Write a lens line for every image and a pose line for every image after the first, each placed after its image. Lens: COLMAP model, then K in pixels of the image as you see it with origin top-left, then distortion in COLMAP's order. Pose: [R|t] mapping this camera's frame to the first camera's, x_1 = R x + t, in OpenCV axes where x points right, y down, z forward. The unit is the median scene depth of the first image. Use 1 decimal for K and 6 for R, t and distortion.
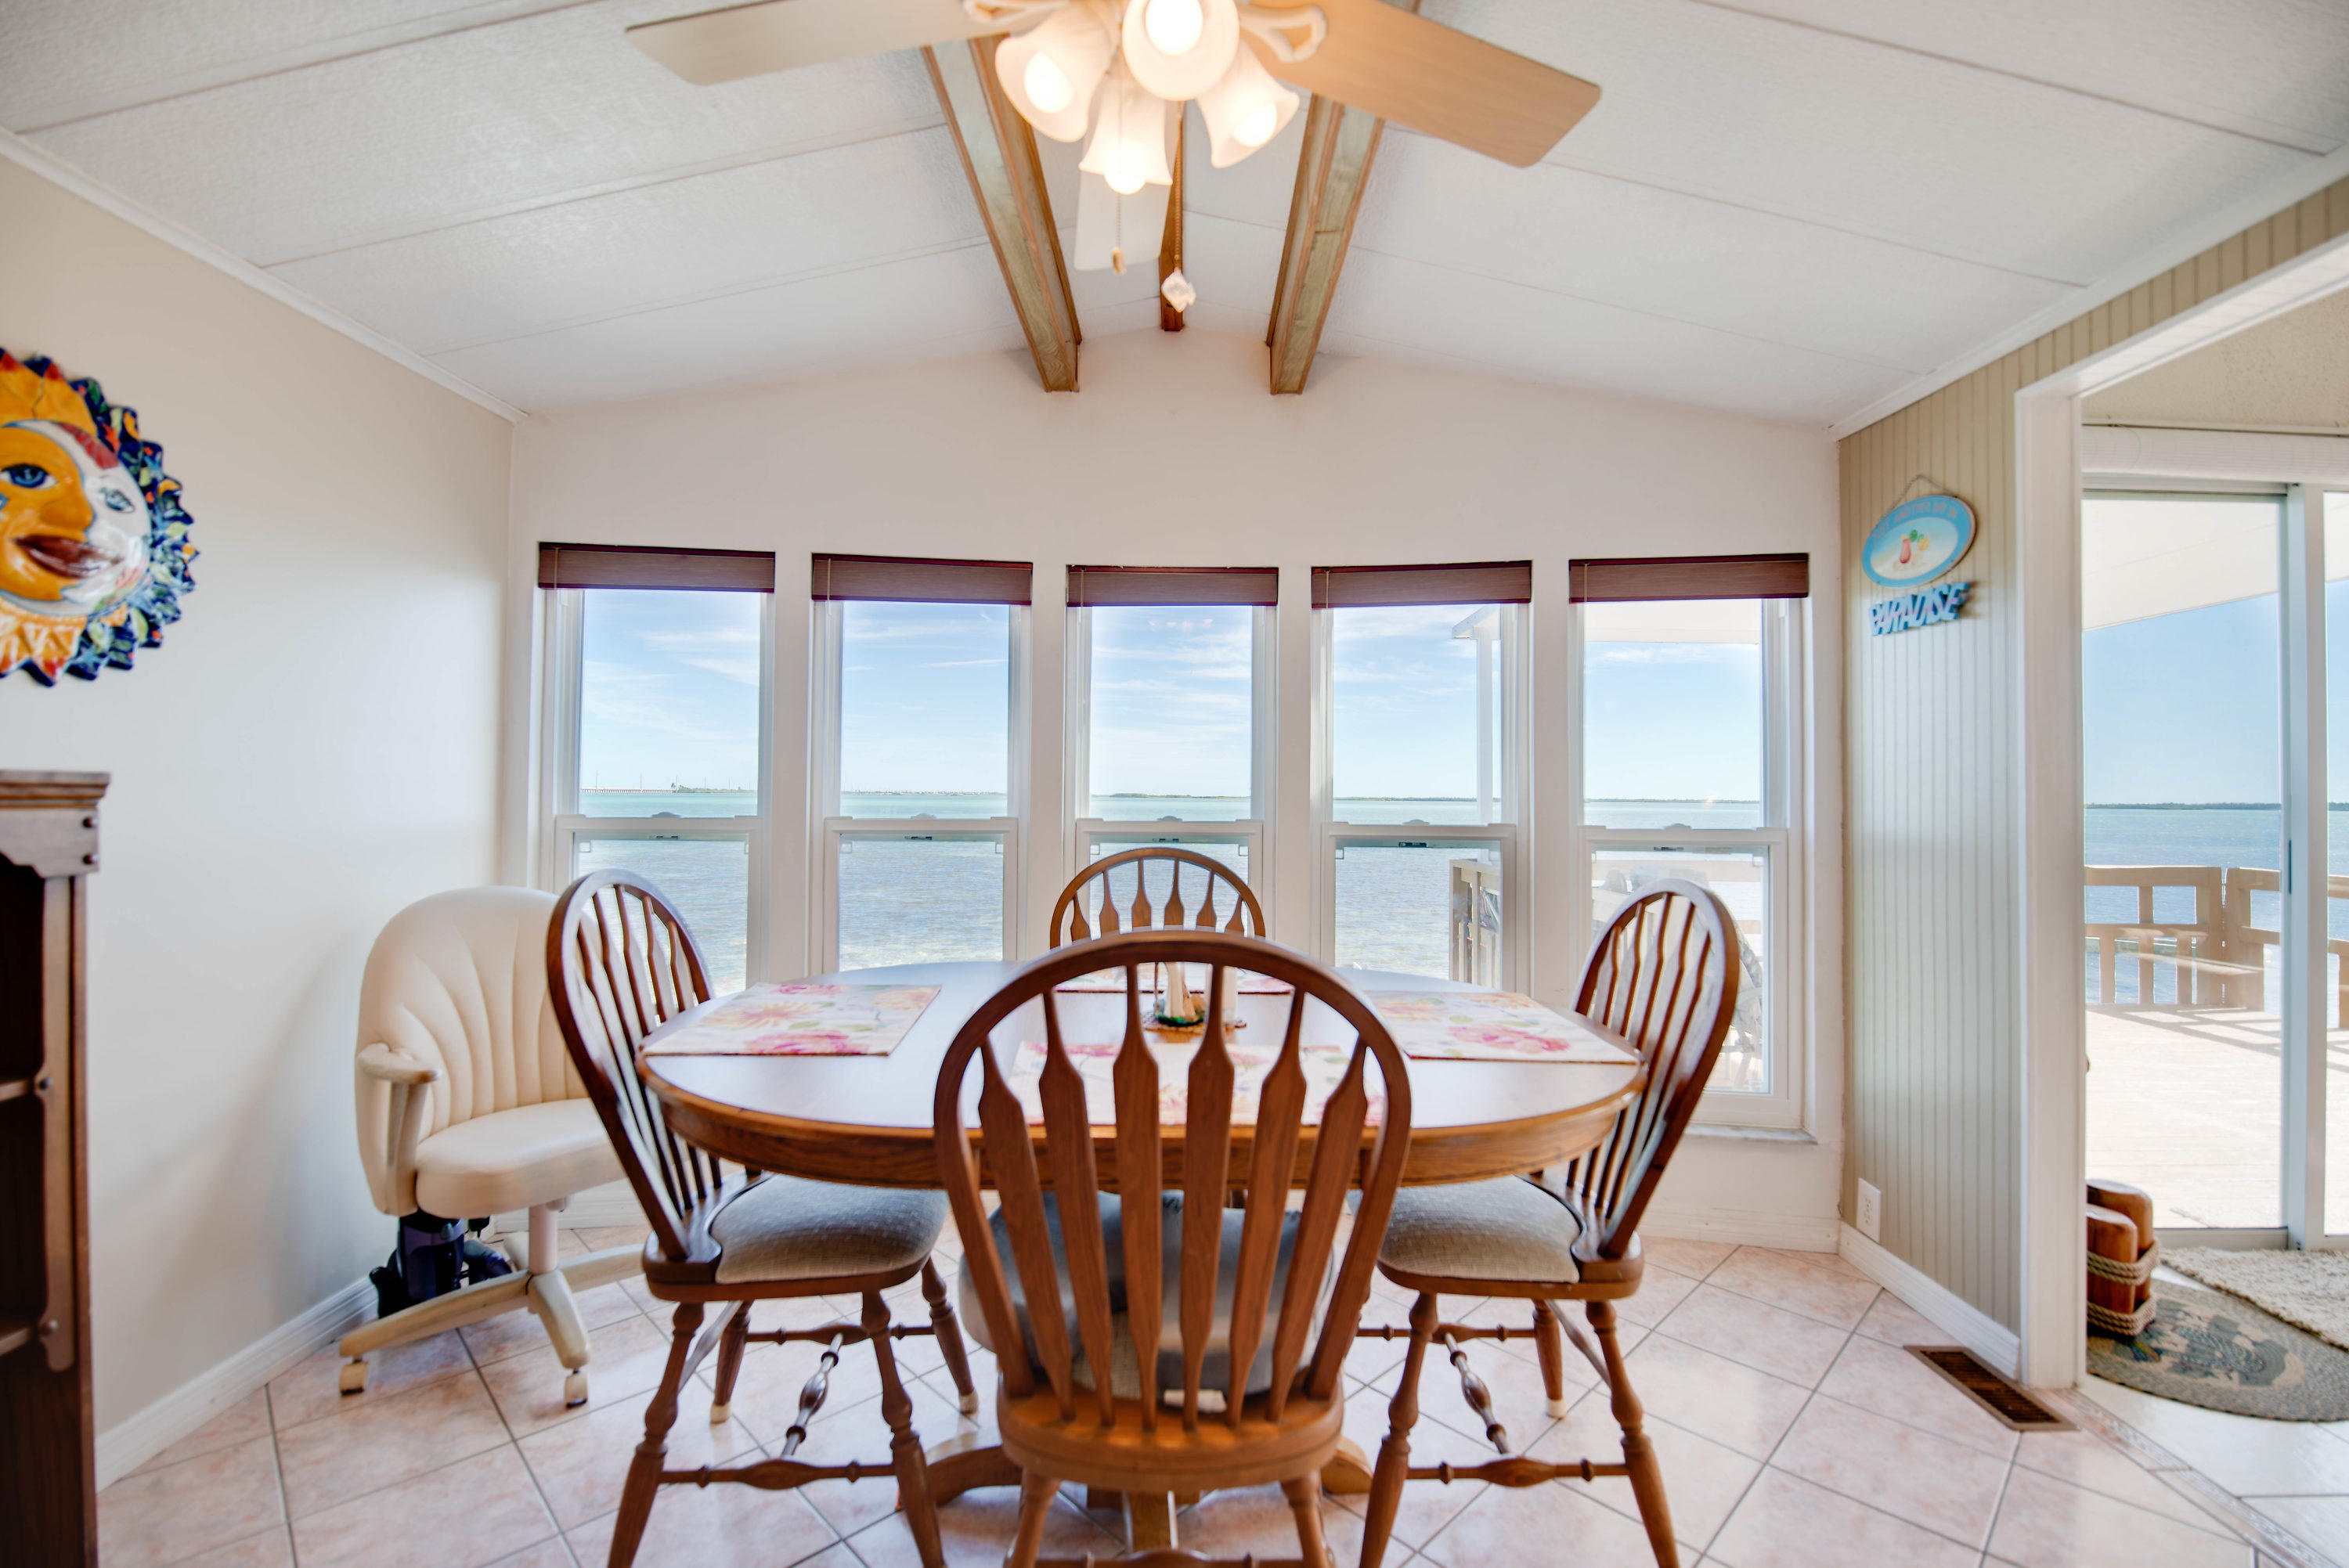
lens RADIAL K [[1162.7, 0, 1196.2], [0, 1162.7, 786.3], [0, 0, 1]] dist [-0.002497, -0.000386]
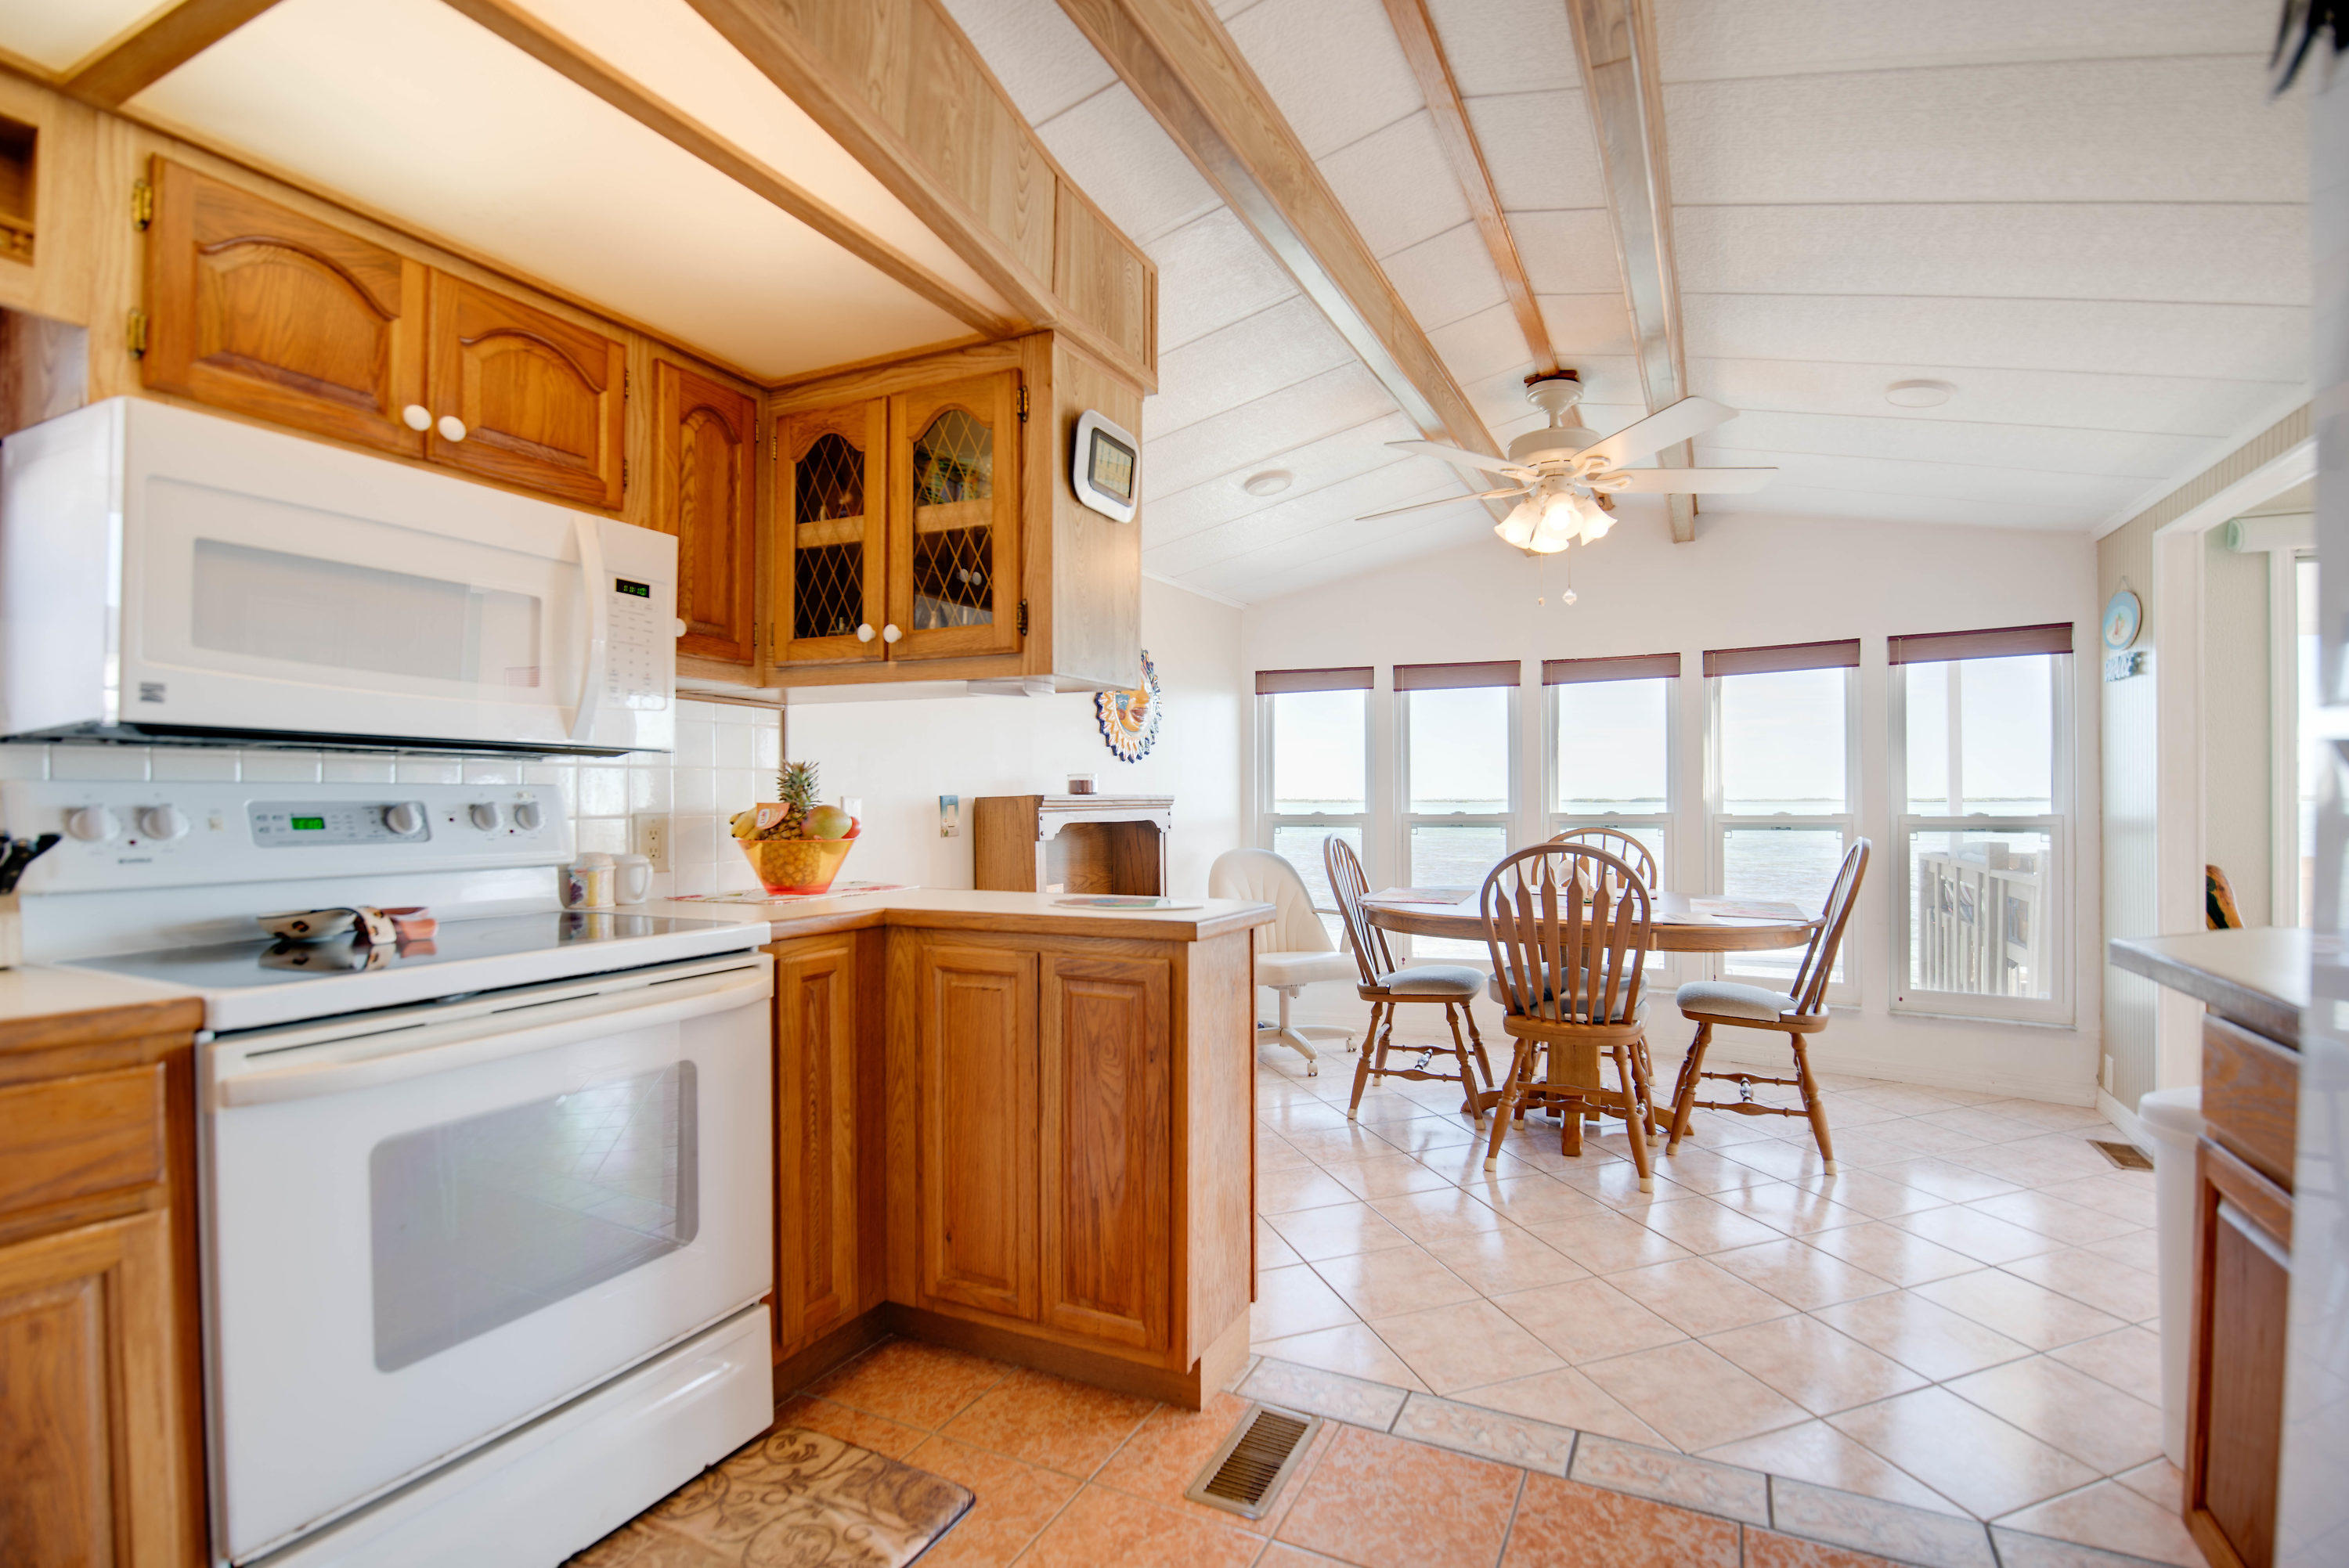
lens RADIAL K [[1126.0, 0, 1181.6], [0, 1126.0, 792.6], [0, 0, 1]] dist [-0.032008, -0.000526]
pose [[0.900289, -0.017175, -0.434954, 0.153796], [0.017357, 0.999843, -0.003554, -0.006610], [0.434946, -0.004350, 0.900446, -0.860370]]
